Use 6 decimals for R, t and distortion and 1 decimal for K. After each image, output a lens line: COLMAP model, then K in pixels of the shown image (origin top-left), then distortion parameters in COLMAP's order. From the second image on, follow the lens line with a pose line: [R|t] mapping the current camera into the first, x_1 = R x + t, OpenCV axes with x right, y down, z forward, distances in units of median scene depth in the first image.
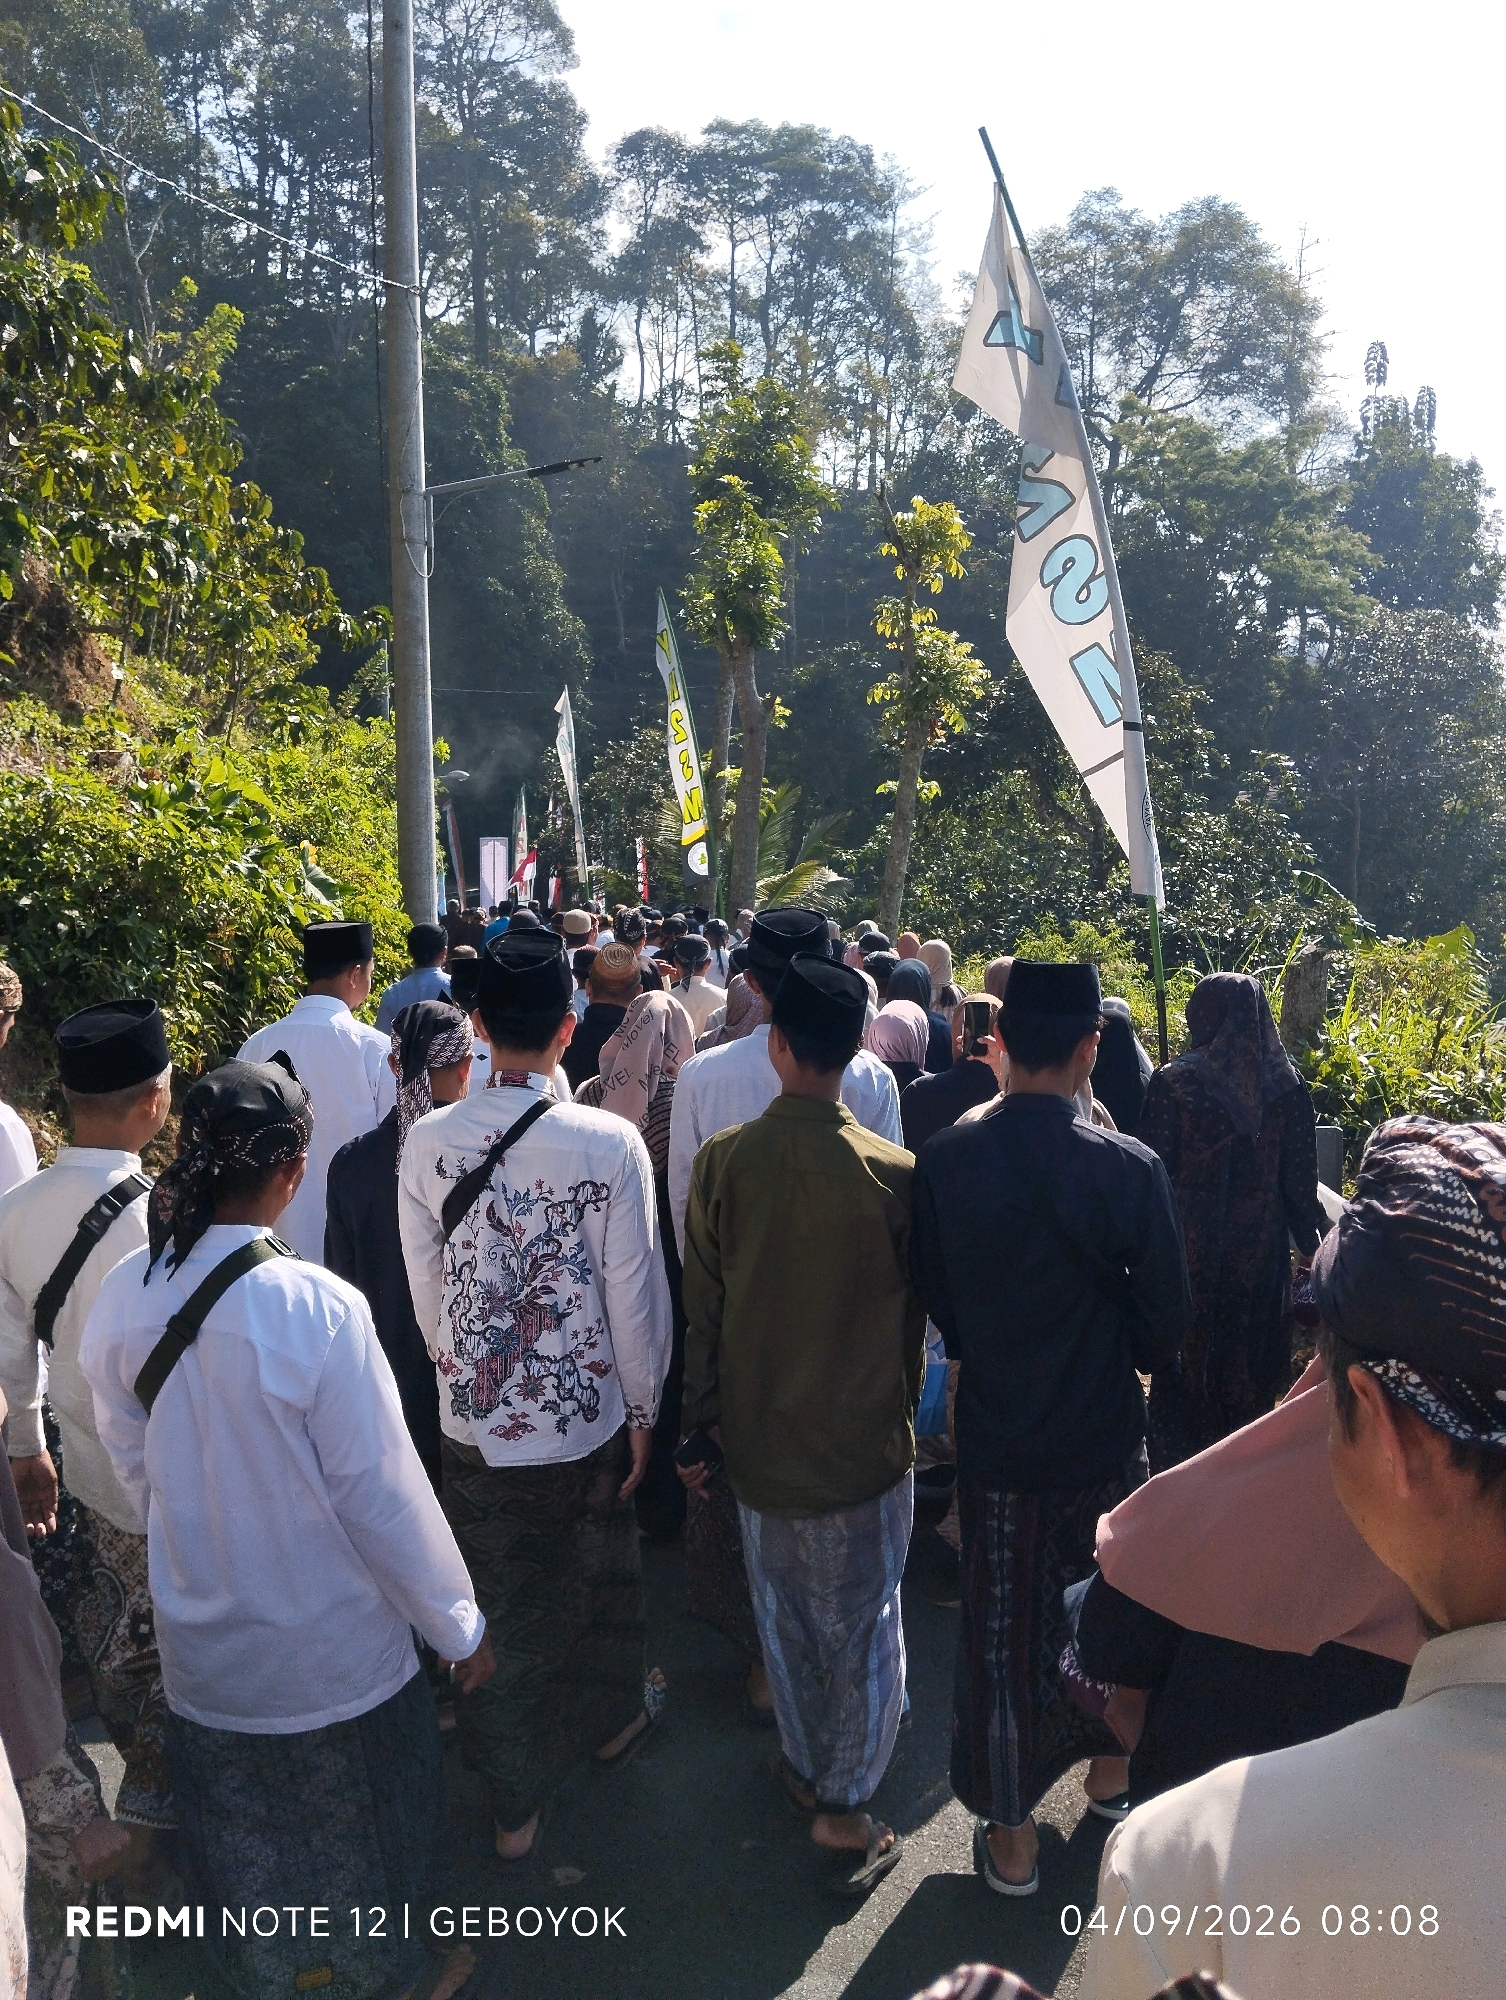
lens RADIAL K [[1659.8, 0, 753.7], [0, 1659.8, 1000.8], [0, 0, 1]] dist [0.025594, -0.016739]
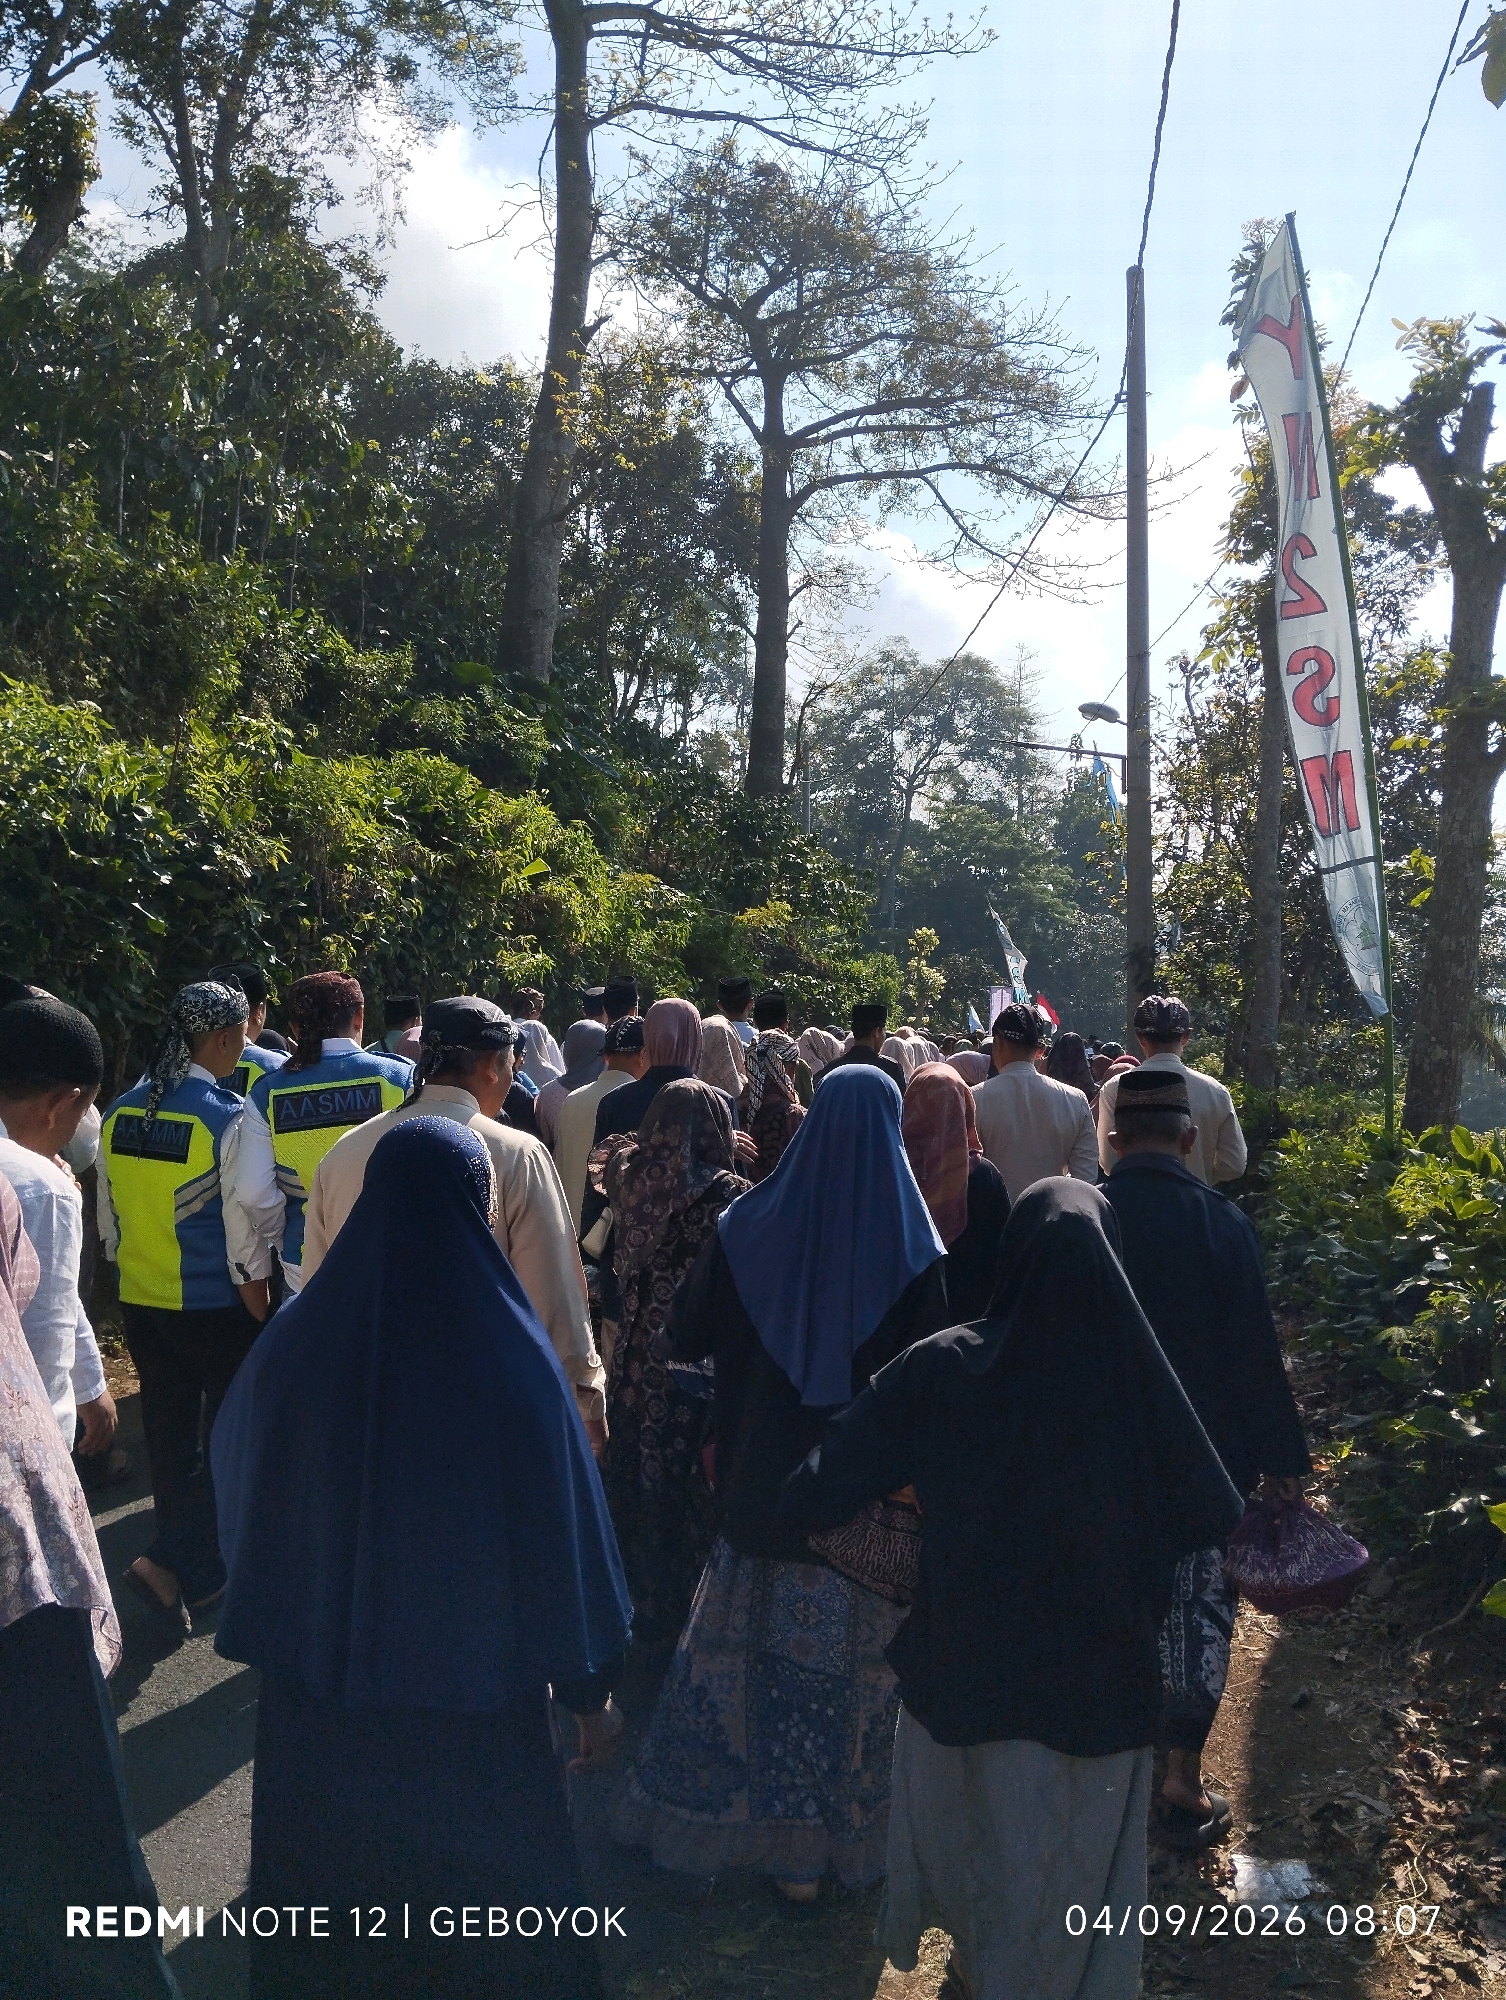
lens RADIAL K [[1659.8, 0, 752.6], [0, 1659.8, 1001.2], [0, 0, 1]] dist [0.025594, -0.016739]
pose [[0.988057, -0.000198, 0.154086, -0.177726], [0.020040, 0.991671, -0.127226, 0.055498], [-0.152778, 0.128795, 0.979832, -0.498464]]
